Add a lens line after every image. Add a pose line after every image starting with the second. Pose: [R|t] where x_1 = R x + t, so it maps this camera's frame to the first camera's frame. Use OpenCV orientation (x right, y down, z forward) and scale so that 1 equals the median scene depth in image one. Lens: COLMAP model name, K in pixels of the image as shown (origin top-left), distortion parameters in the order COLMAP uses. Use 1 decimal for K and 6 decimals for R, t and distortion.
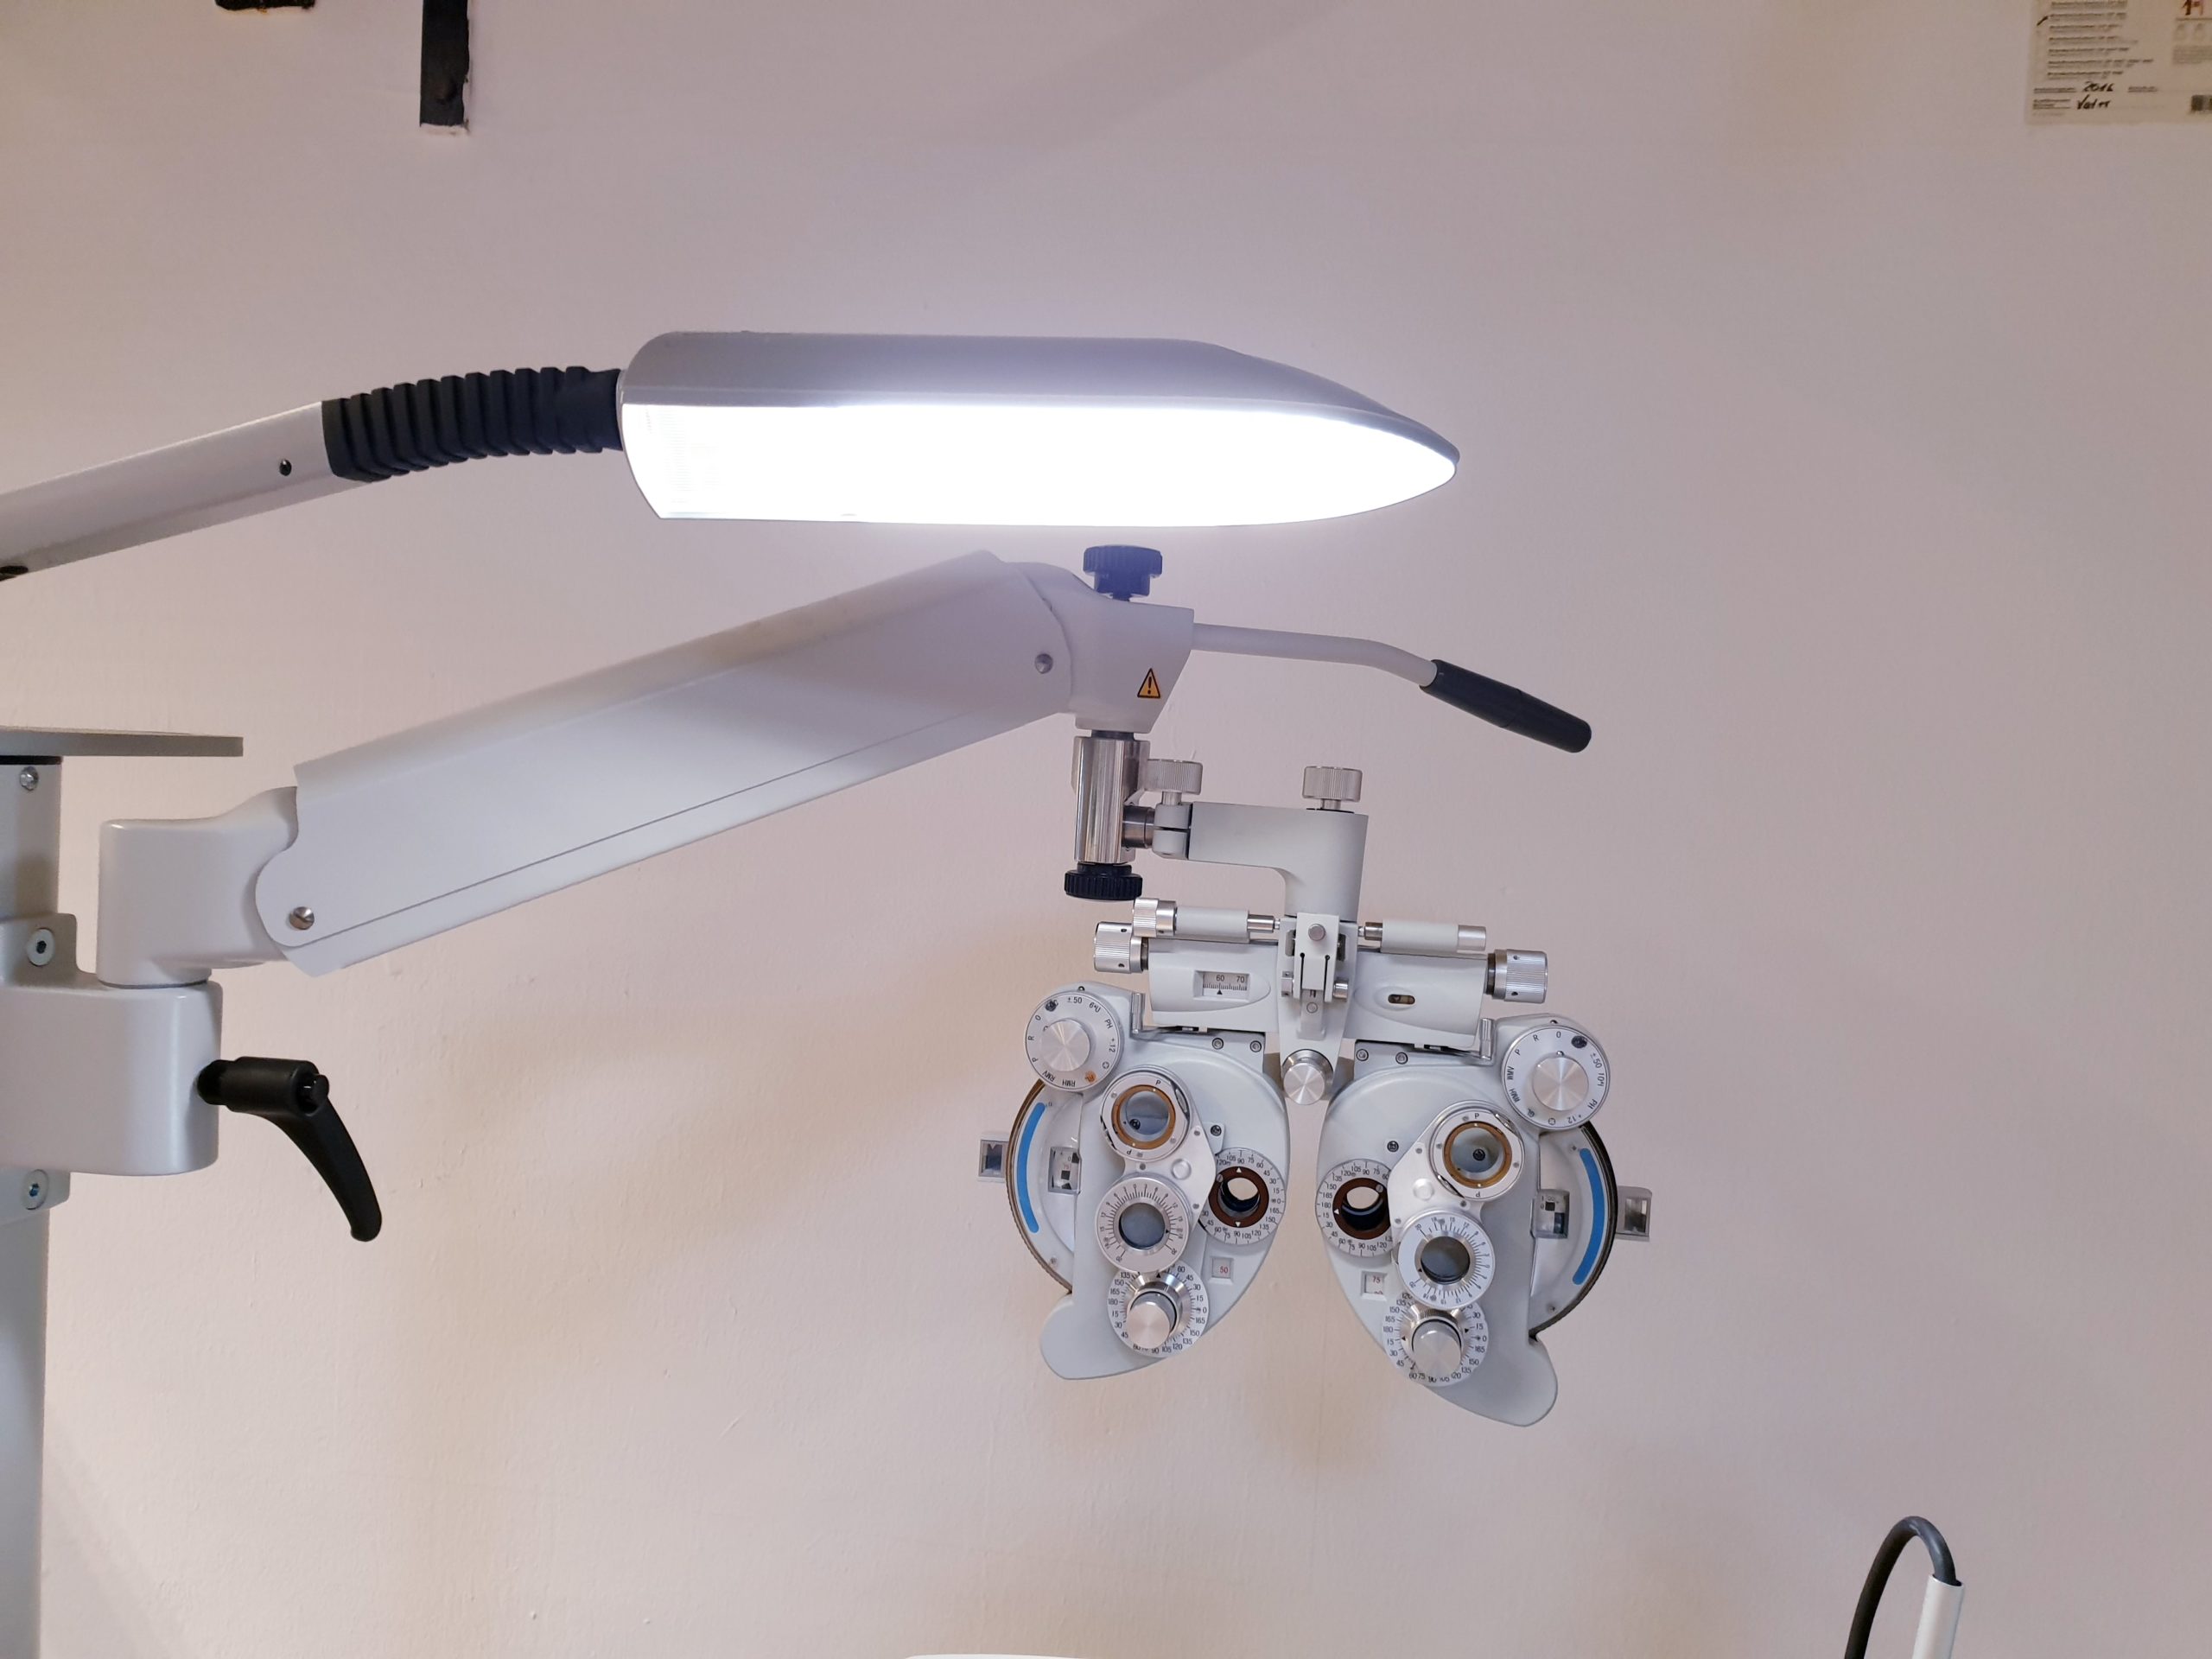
lens RADIAL K [[1702.1, 0, 1111.4], [0, 1702.1, 836.7], [0, 0, 1]] dist [0.018079, -0.015583]
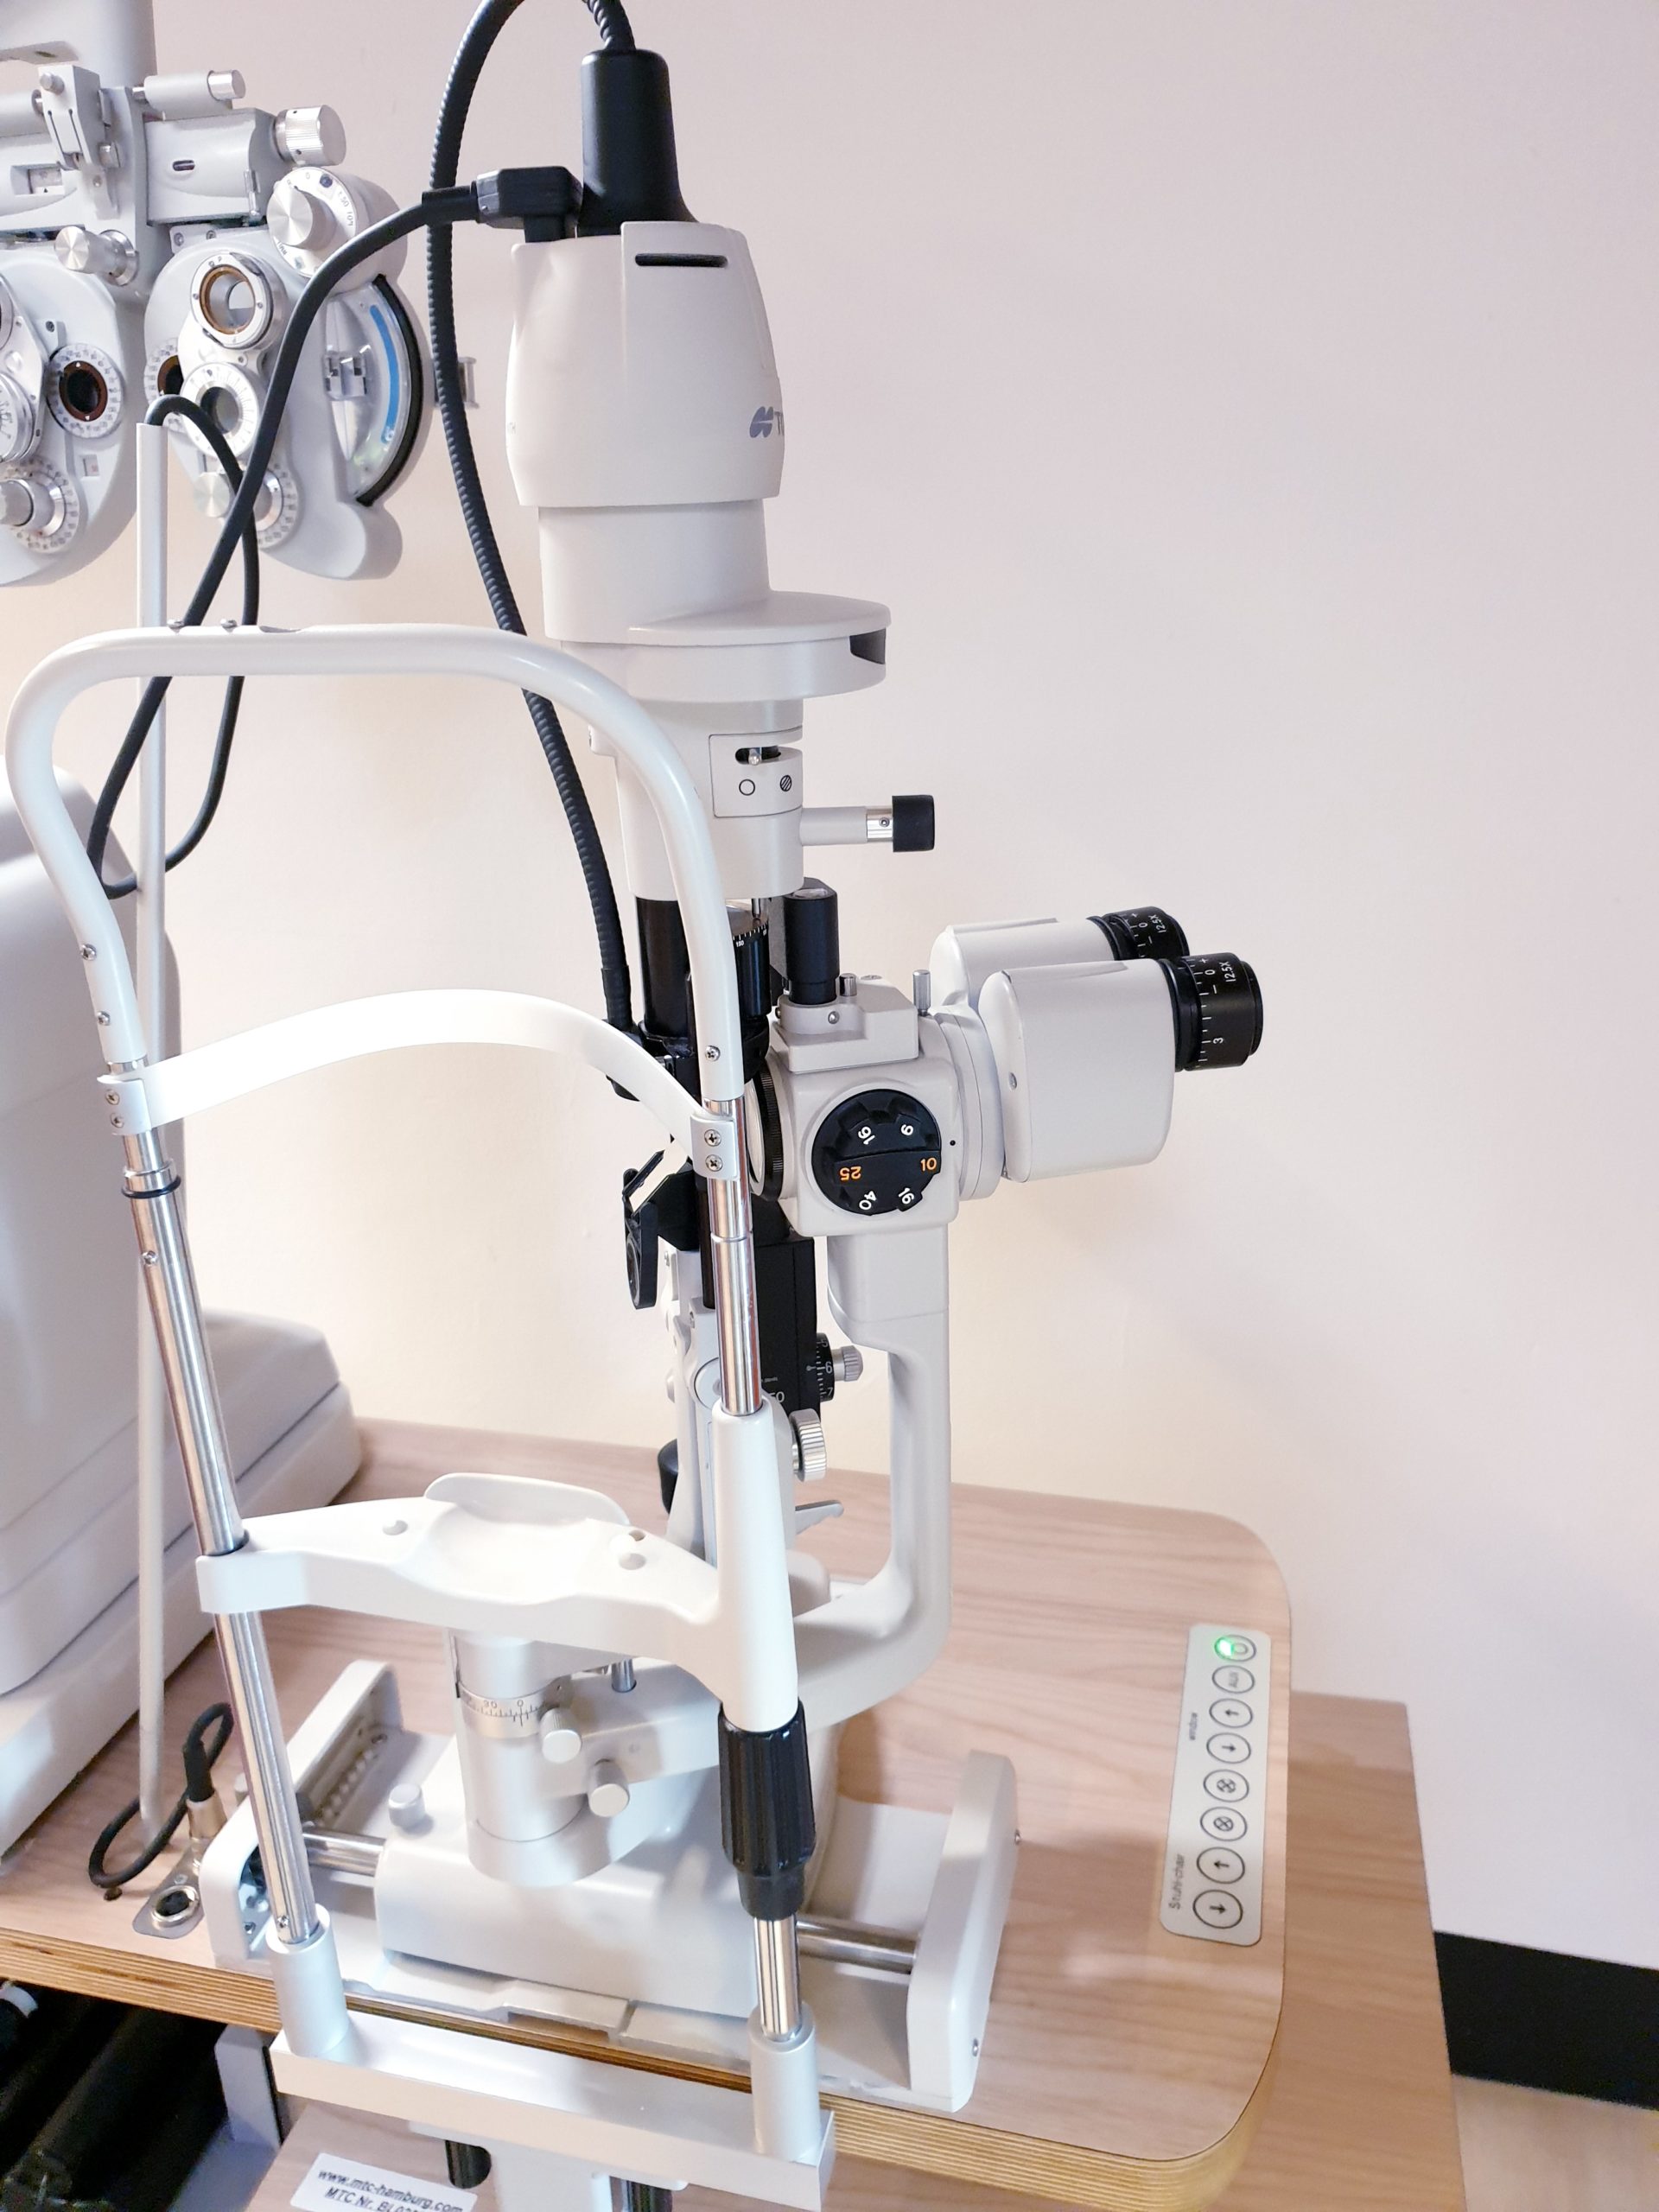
lens RADIAL K [[1702.1, 0, 830.5], [0, 1702.1, 1099.3], [0, 0, 1]] dist [0.018079, -0.015583]
pose [[0.988991, -0.039634, -0.142567, 0.684557], [0.082326, 0.947961, 0.307558, 0.345516], [0.122958, -0.315909, 0.940788, -0.101706]]
